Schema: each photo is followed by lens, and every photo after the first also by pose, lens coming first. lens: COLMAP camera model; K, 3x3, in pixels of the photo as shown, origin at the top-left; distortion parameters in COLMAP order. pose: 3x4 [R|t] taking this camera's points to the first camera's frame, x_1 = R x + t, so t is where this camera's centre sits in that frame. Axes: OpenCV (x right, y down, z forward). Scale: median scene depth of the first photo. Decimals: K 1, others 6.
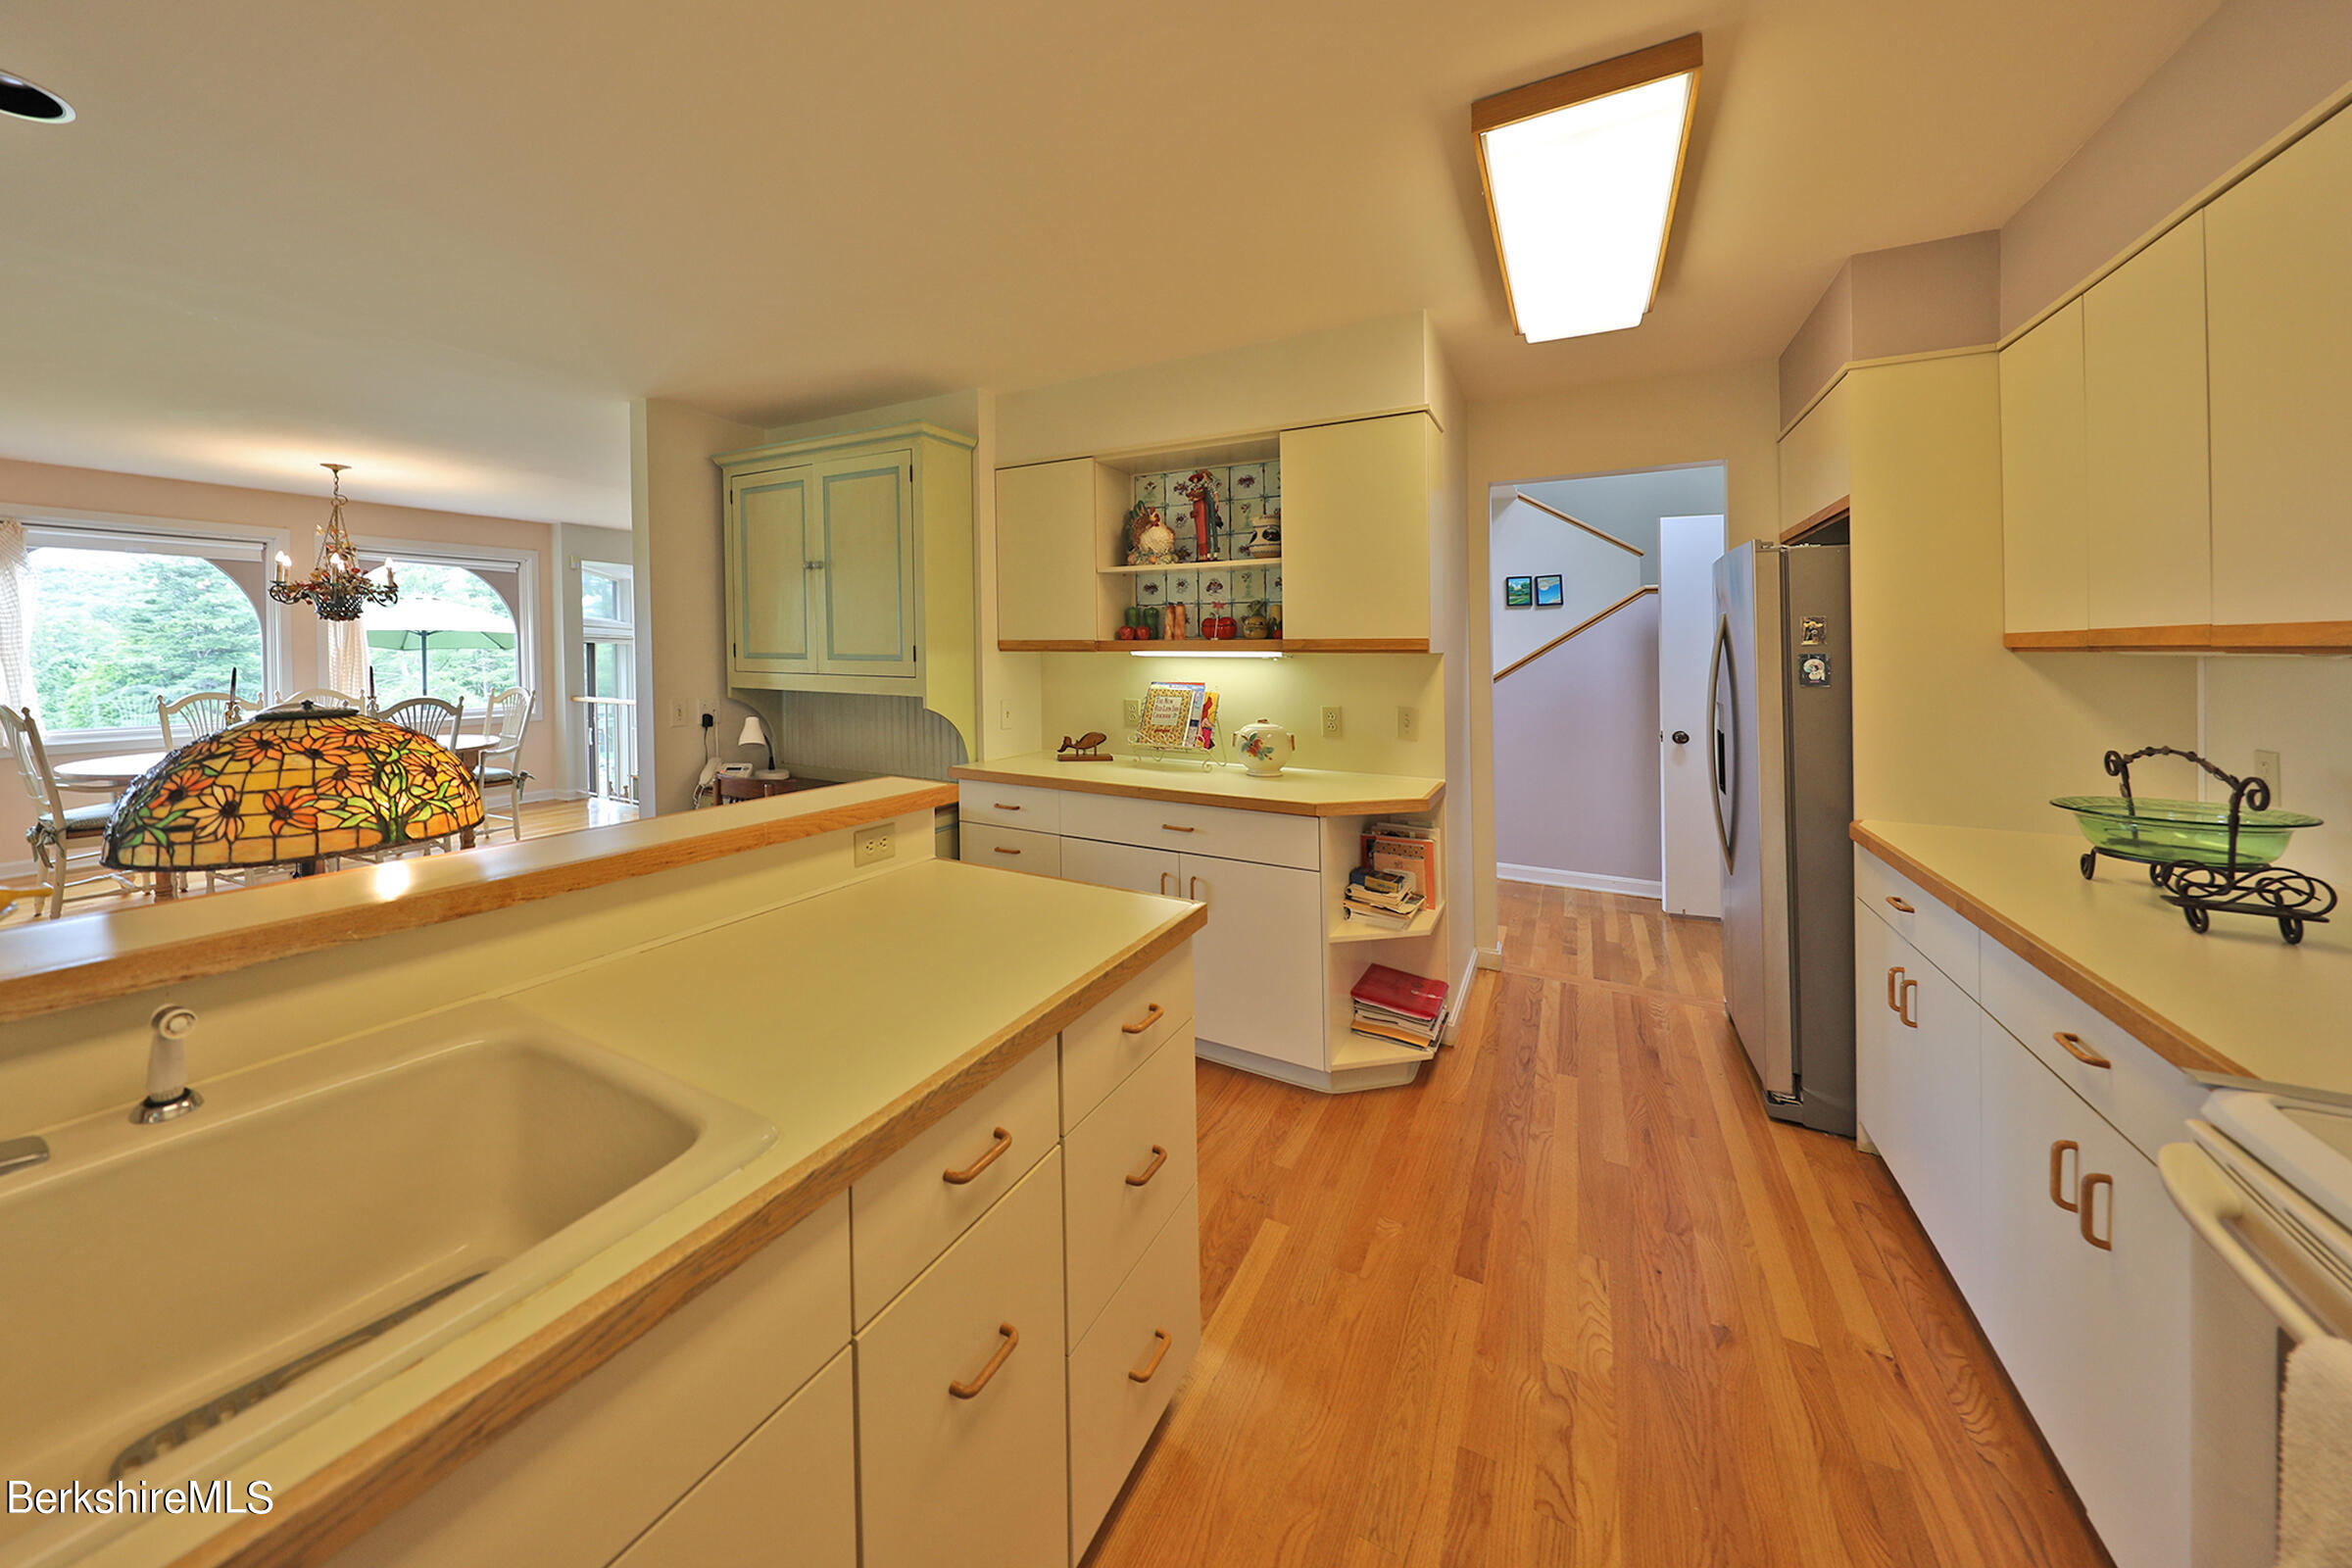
lens RADIAL K [[830.0, 0, 1017.0], [0, 830.0, 637.1], [0, 0, 1]] dist [-0.000407, -0.000046]
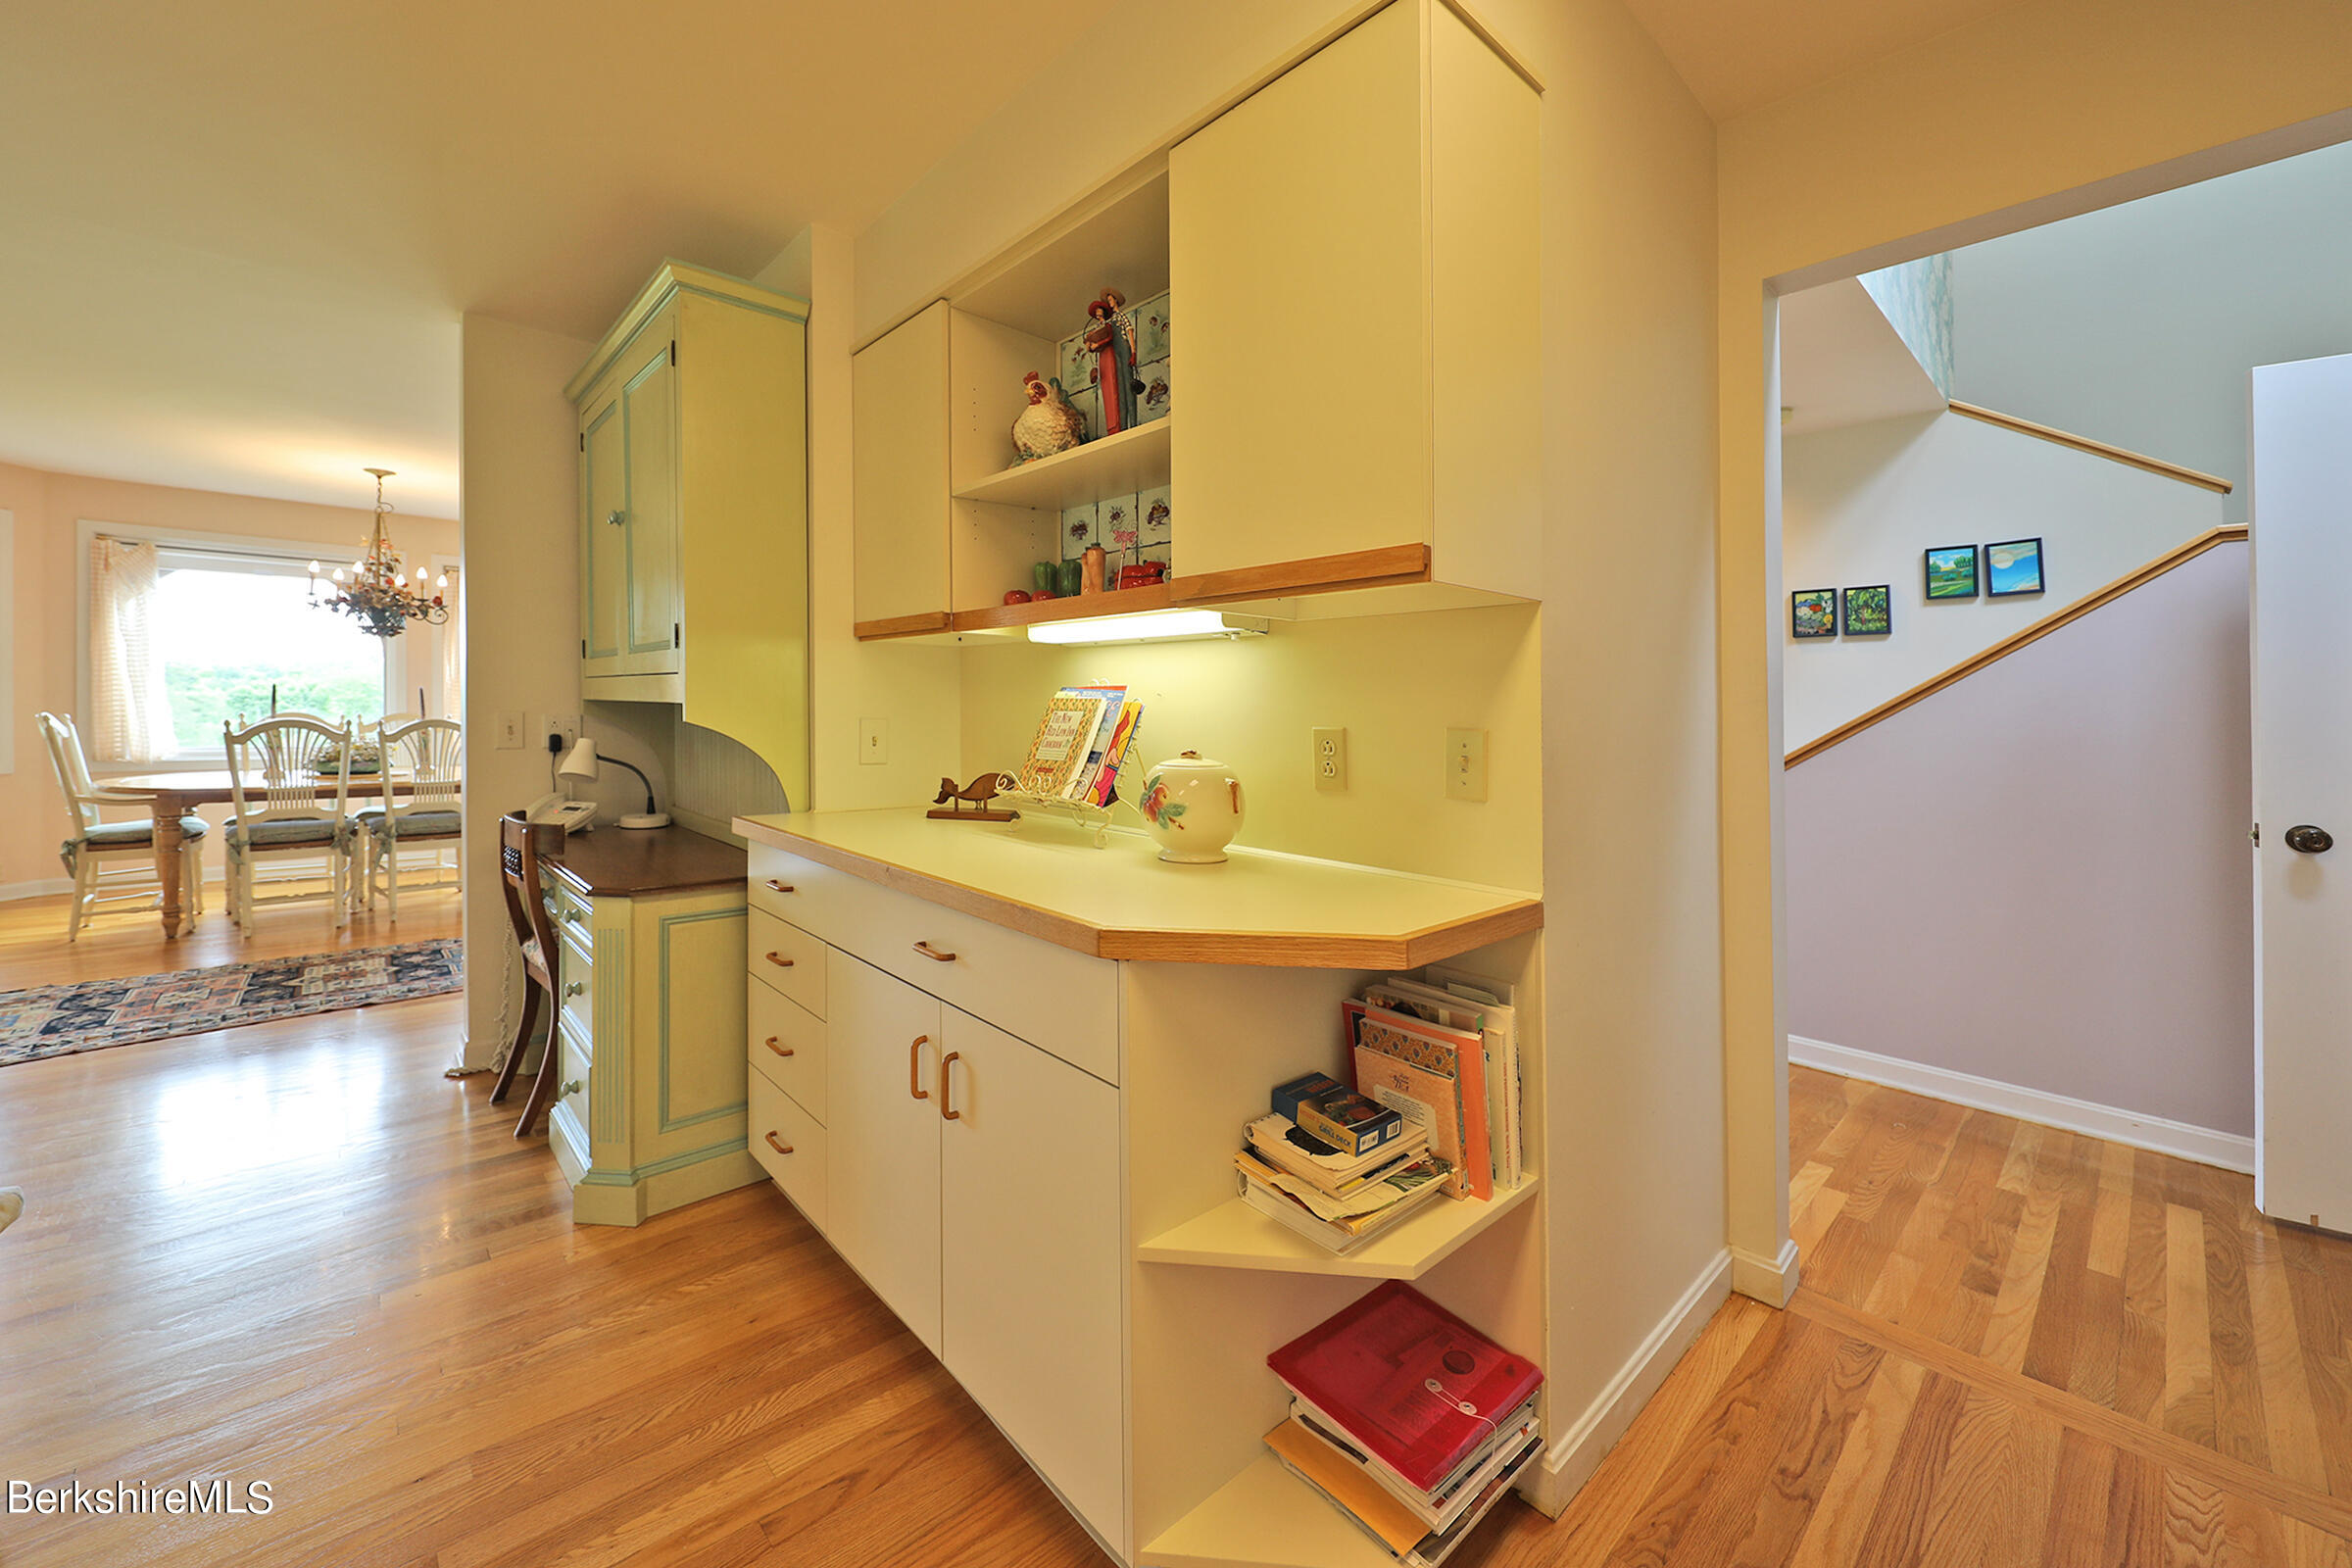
lens RADIAL K [[903.6, 0, 1079.9], [0, 903.6, 685.1], [0, 0, 1]] dist [-0.005017, -0.000576]
pose [[0.958406, 0.006975, -0.285322, 0.347574], [-0.010333, 0.999894, -0.010264, 0.057929], [0.285220, 0.012785, 0.958377, 0.398258]]
